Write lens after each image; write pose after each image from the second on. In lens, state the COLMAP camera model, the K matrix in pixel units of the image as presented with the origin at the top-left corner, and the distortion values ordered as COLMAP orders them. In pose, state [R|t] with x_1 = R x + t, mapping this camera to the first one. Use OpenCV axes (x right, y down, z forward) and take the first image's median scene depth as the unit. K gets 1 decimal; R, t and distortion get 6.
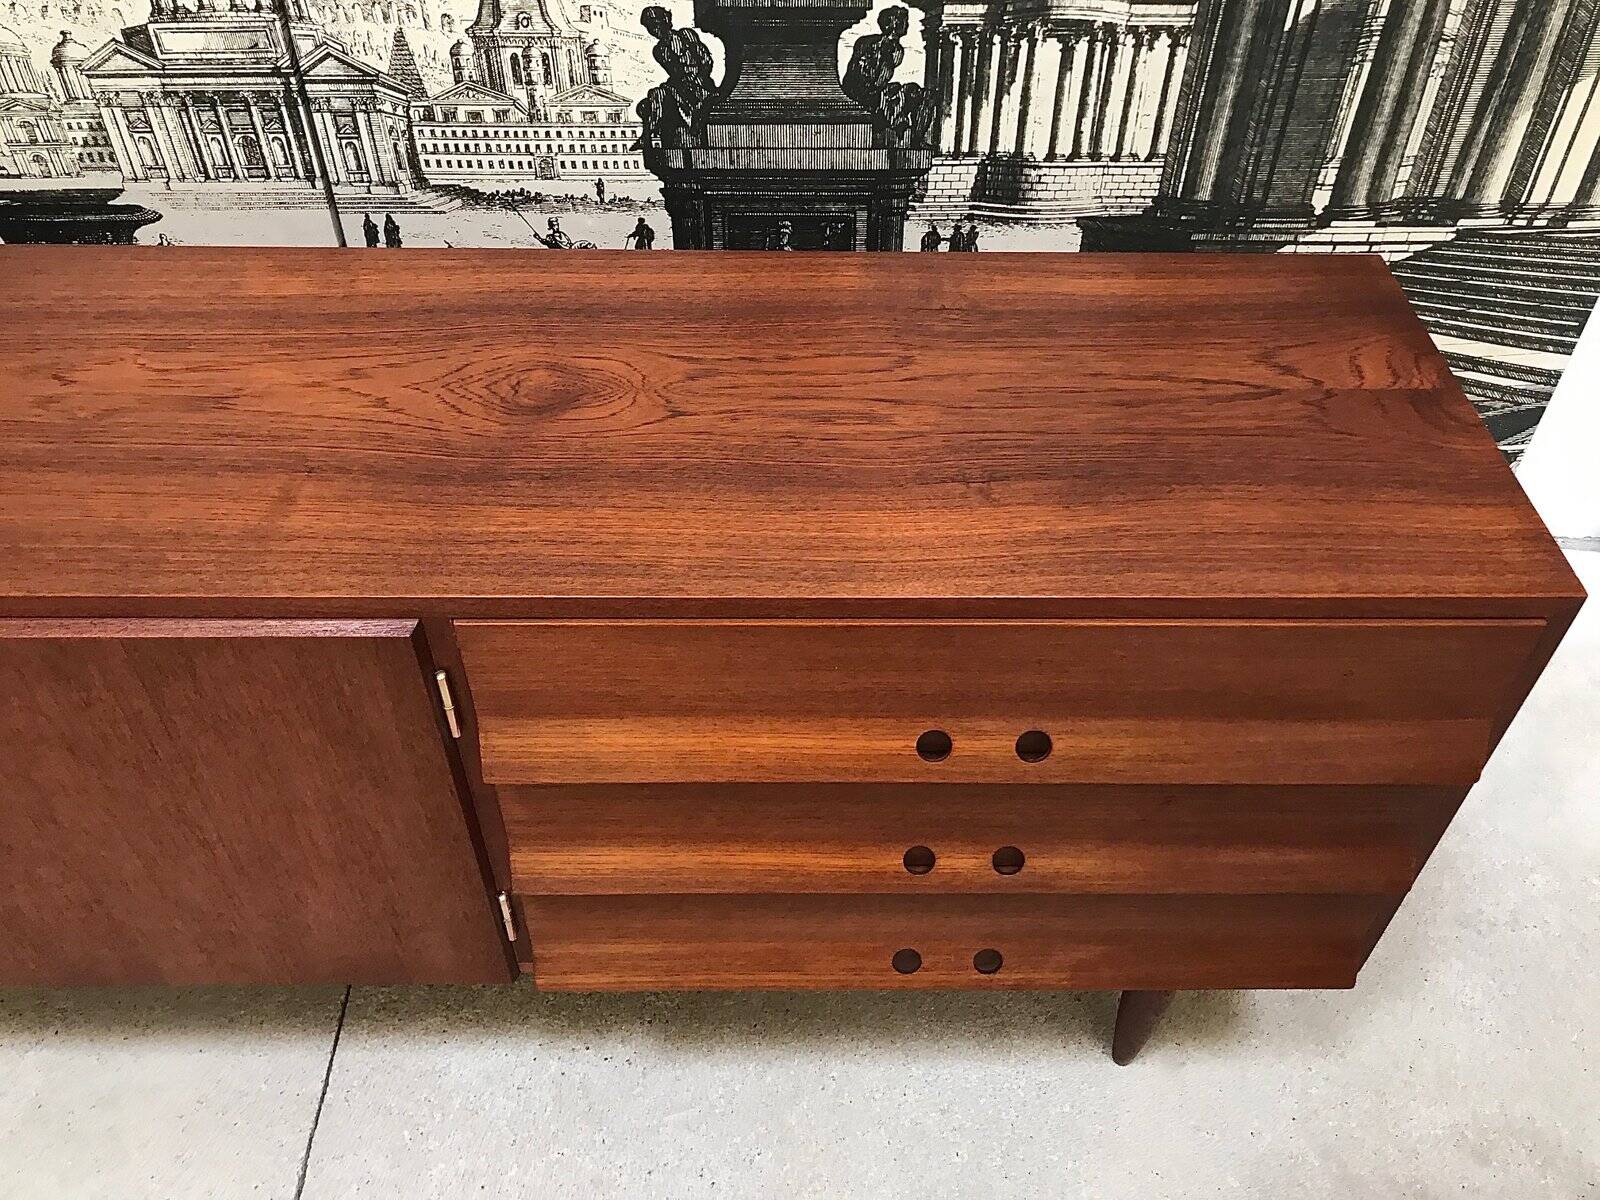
lens RADIAL K [[1319.4, 0, 794.9], [0, 1319.4, 588.7], [0, 0, 1]] dist [0.032444, -0.021296]
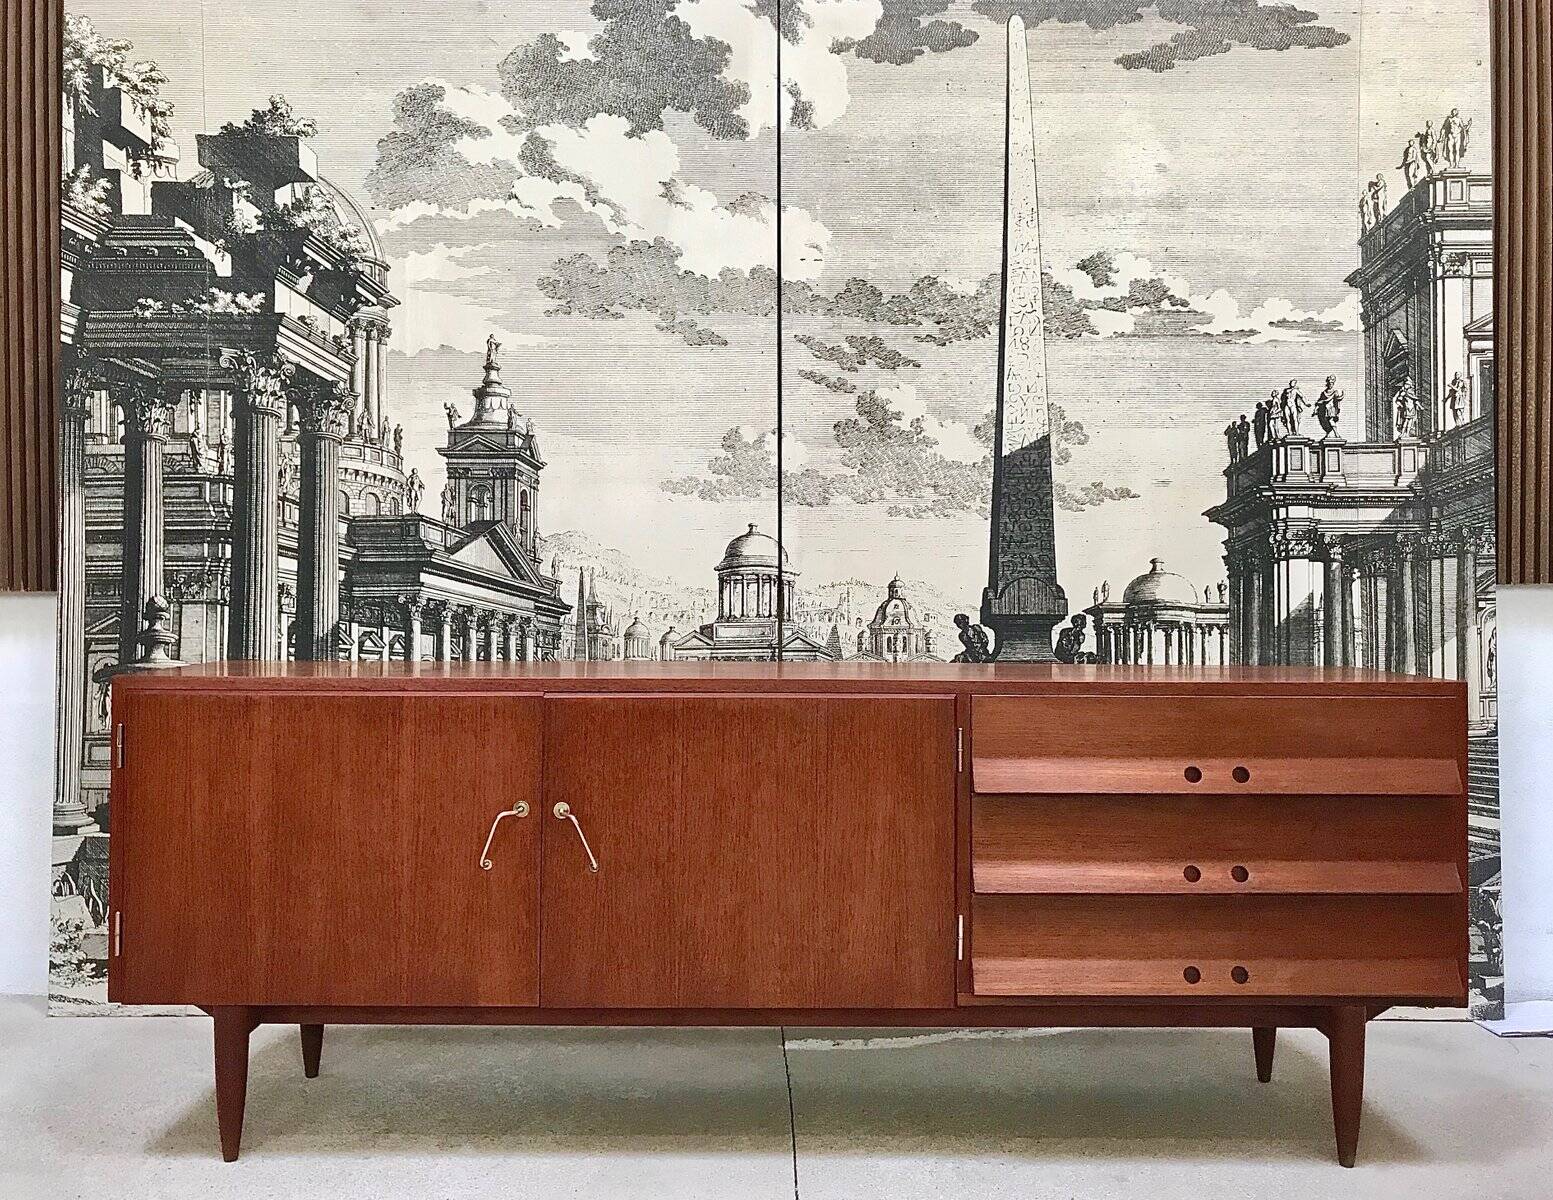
lens RADIAL K [[1338.7, 0, 787.0], [0, 1338.7, 597.8], [0, 0, 1]] dist [0.052830, -0.054828]
pose [[0.999990, -0.004225, -0.001708, -0.426290], [0.001845, 0.718040, -0.696000, 1.125486], [0.004167, 0.695989, 0.718040, -0.575662]]
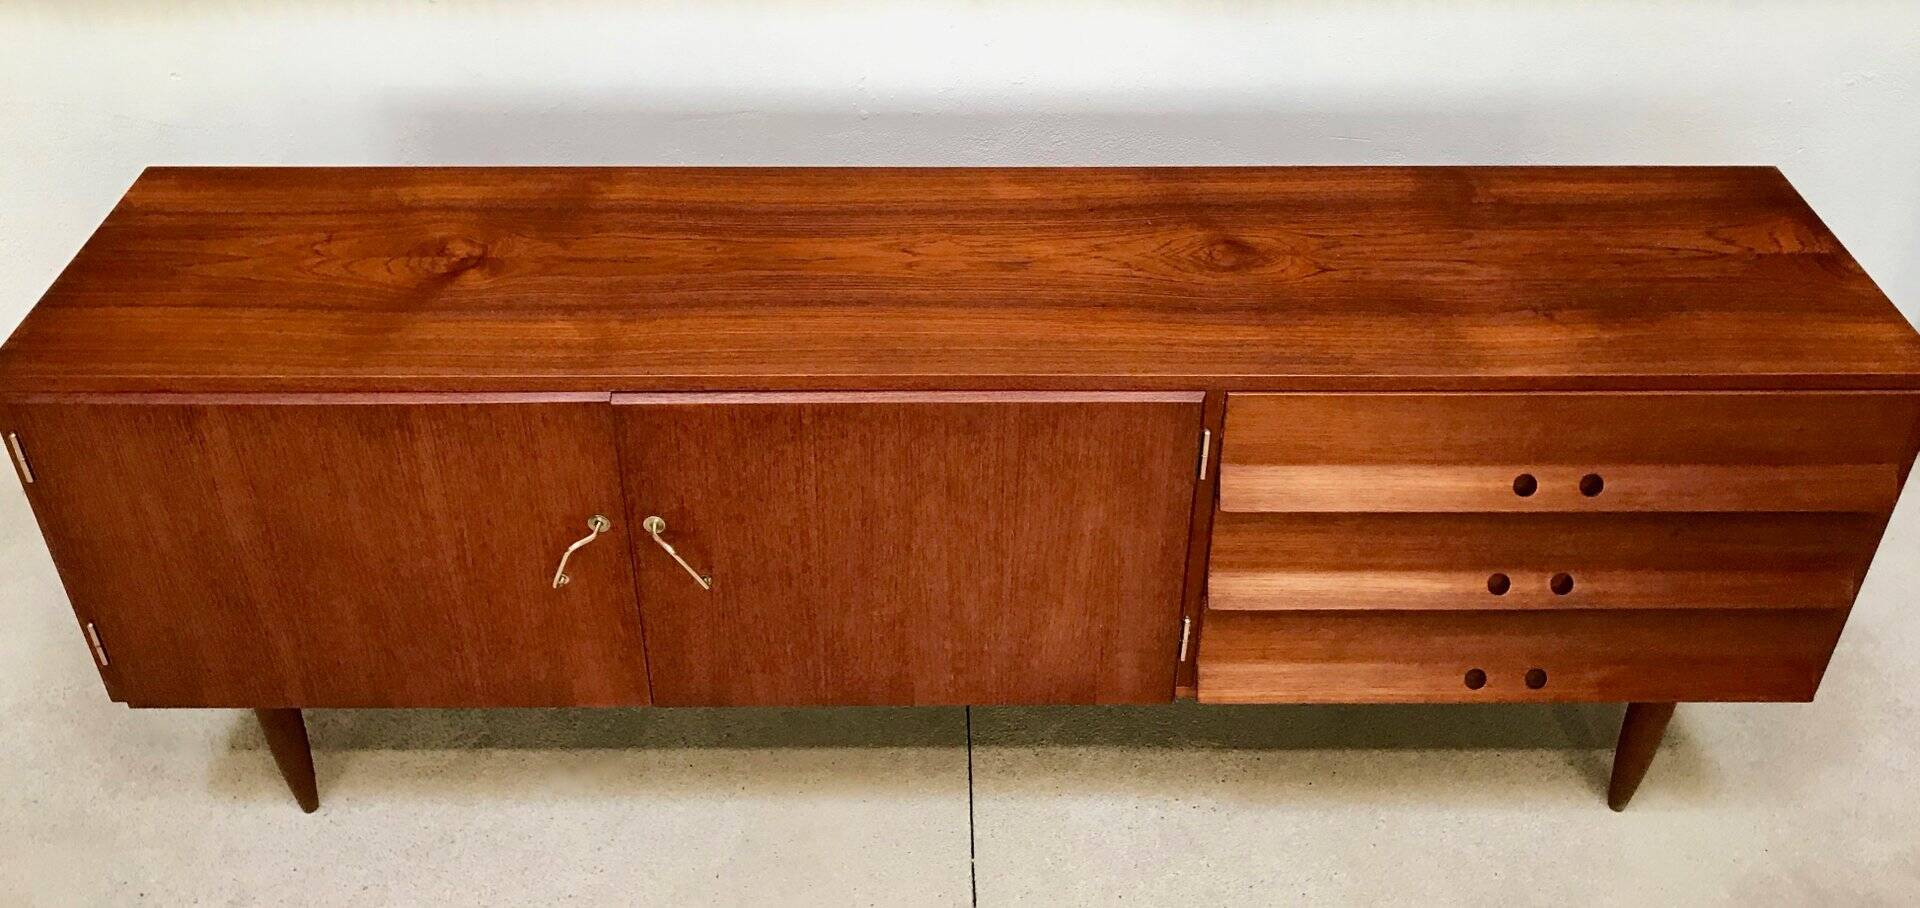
lens RADIAL K [[1608.1, 0, 961.2], [0, 1608.1, 263.3], [0, 0, 1]] dist [0.023174, -0.001716]
pose [[0.999986, -0.004593, -0.002439, -0.426266], [0.004025, 0.980569, -0.196133, 0.185415], [0.003293, 0.196120, 0.980574, -0.680800]]
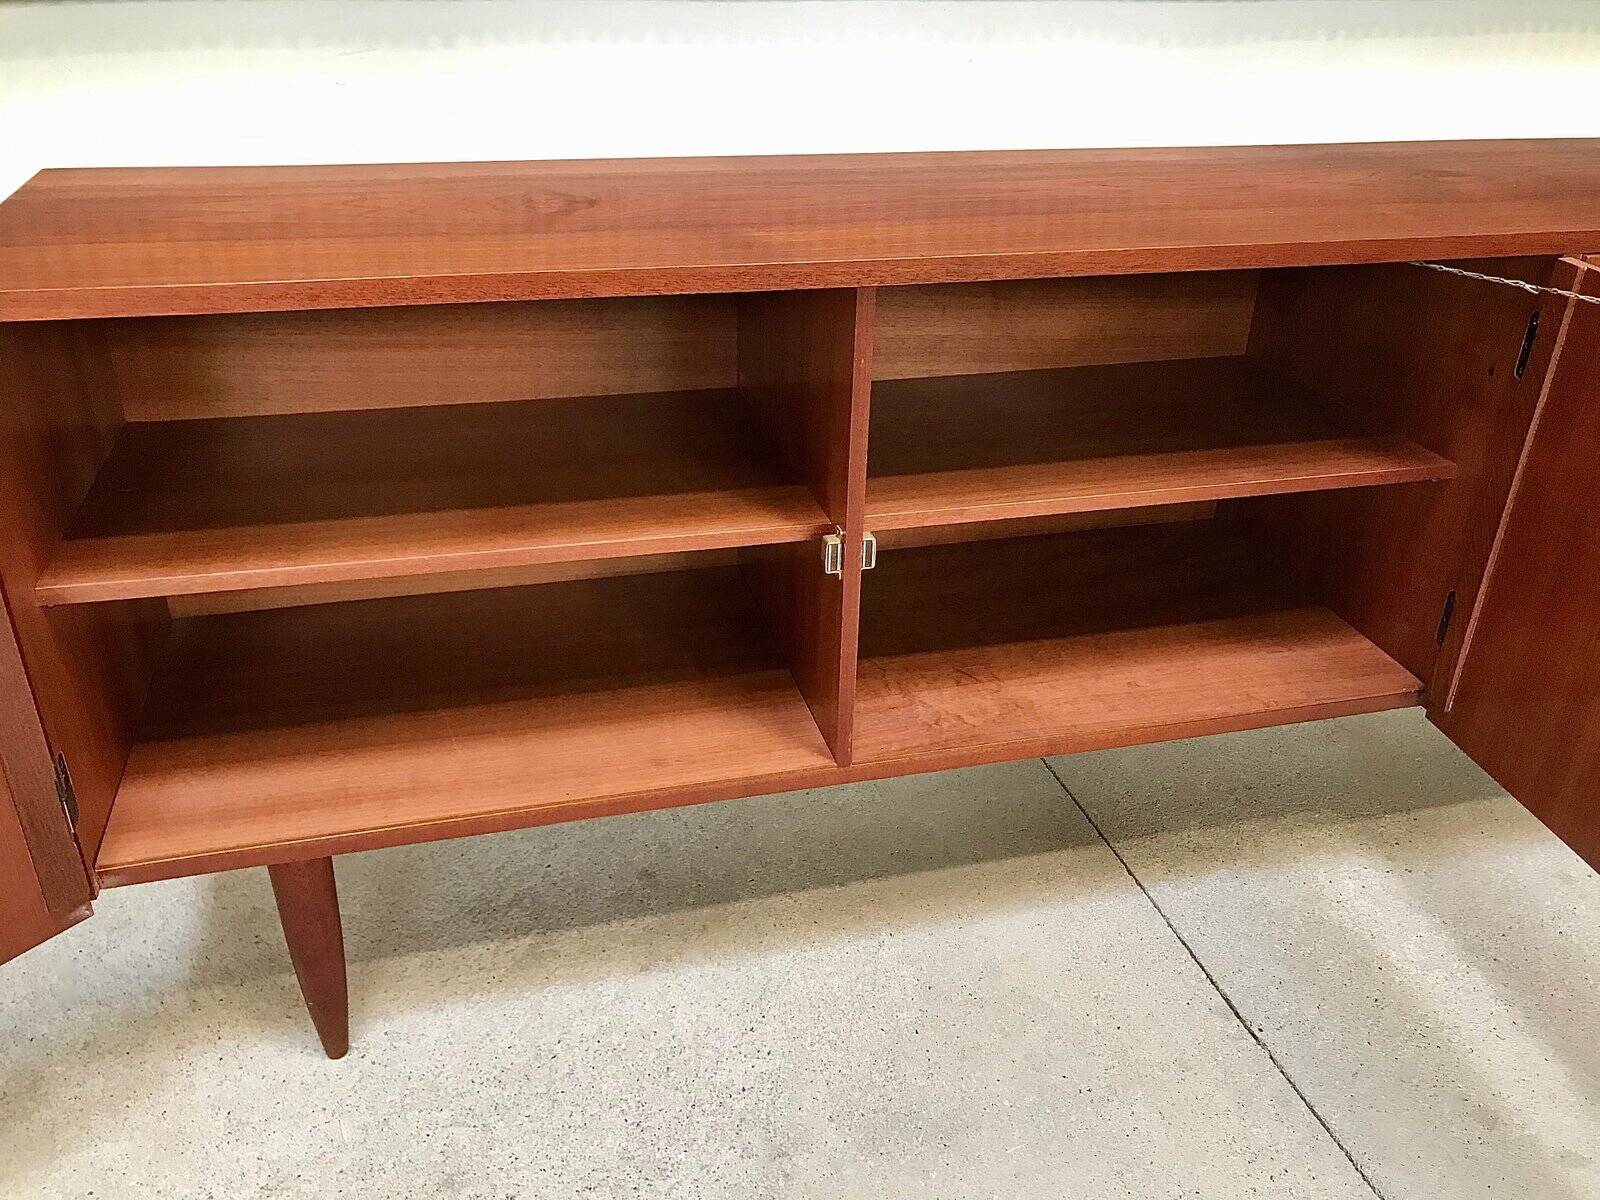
lens RADIAL K [[1319.4, 0, 808.0], [0, 1319.4, 595.1], [0, 0, 1]] dist [0.032444, -0.021296]
pose [[0.967772, -0.106785, 0.228066, -0.991660], [0.165088, 0.952916, -0.254357, 0.406364], [-0.190166, 0.283810, 0.939834, 0.016182]]
